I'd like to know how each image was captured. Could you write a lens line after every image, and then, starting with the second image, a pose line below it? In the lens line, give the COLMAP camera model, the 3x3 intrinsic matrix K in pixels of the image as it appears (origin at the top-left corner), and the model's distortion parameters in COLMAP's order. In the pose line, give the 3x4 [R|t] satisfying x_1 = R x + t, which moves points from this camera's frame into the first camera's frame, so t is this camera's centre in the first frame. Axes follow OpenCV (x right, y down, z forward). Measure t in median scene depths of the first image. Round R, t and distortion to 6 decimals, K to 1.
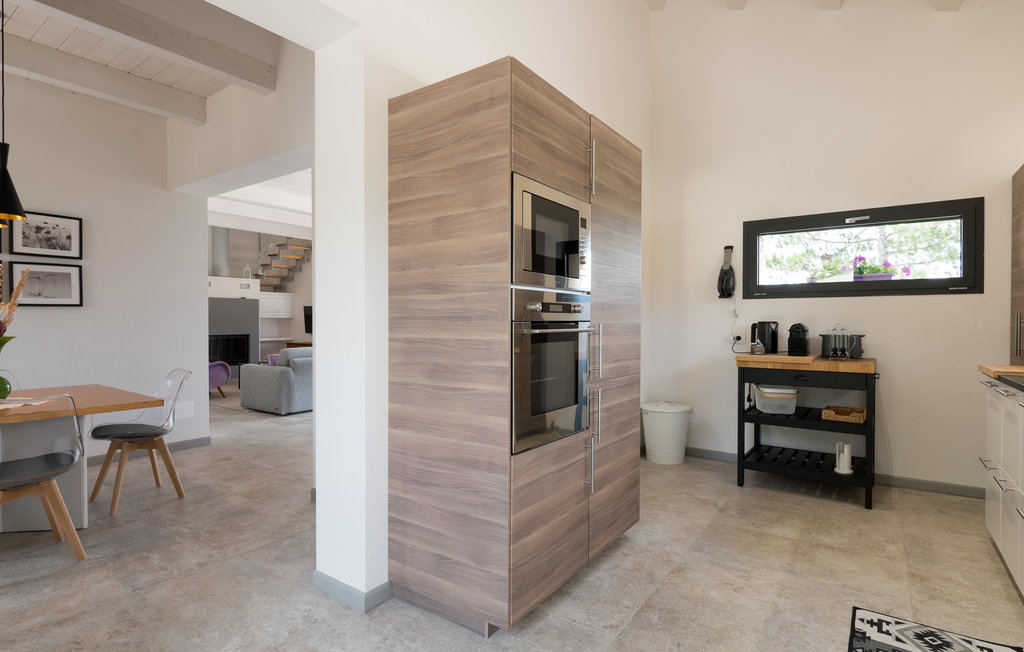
lens RADIAL K [[517.8, 0, 510.4], [0, 517.8, 328.3], [0, 0, 1]] dist [-0.005434, -0.002386]
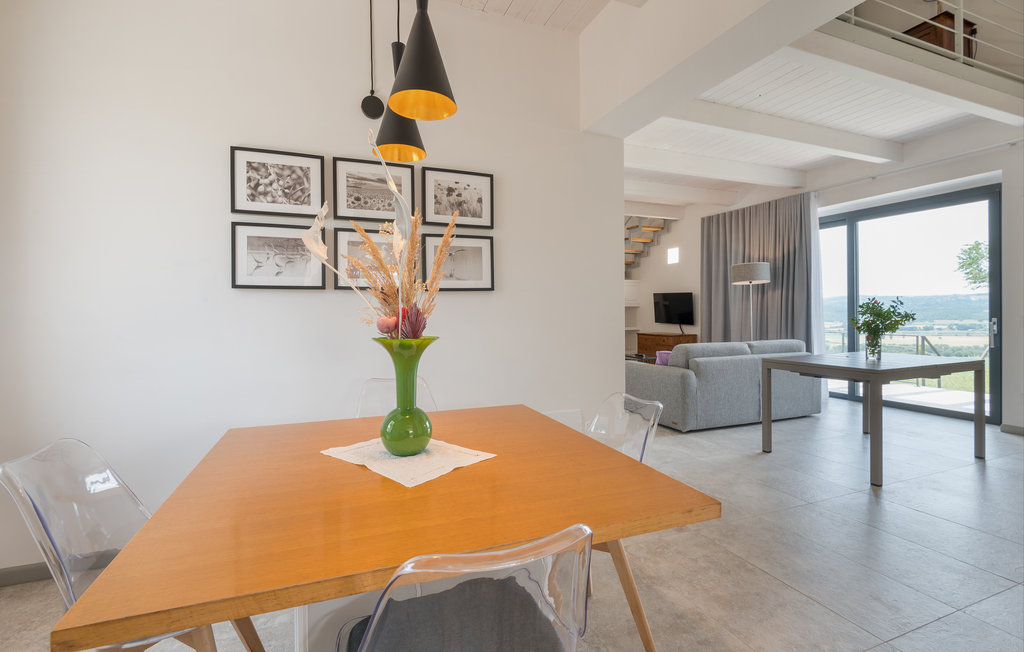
lens RADIAL K [[469.4, 0, 510.4], [0, 469.4, 317.2], [0, 0, 1]] dist [0.001873, -0.000119]
pose [[0.843665, 0.001718, -0.536866, -0.445933], [-0.000608, 0.999997, 0.002244, -0.005212], [0.536869, -0.001567, 0.843664, 0.437812]]
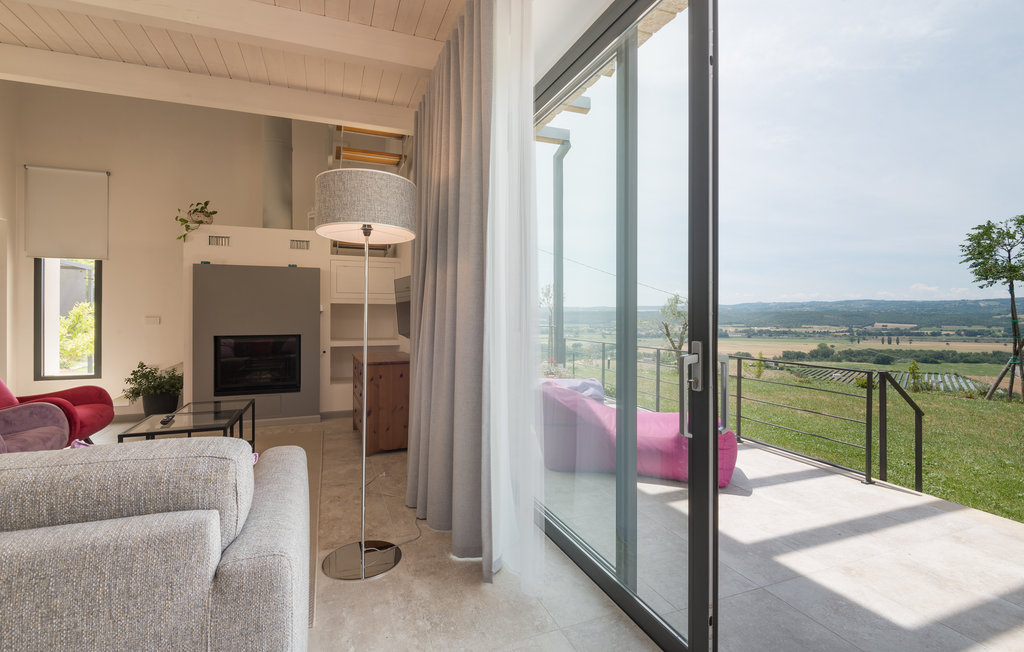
lens RADIAL K [[469.4, 0, 509.3], [0, 469.4, 318.4], [0, 0, 1]] dist [0.001873, -0.000119]
pose [[0.837907, 0.012365, -0.545673, -0.164068], [-0.012235, 0.999918, 0.003871, -0.023178], [0.545675, 0.003433, 0.837990, 1.782265]]
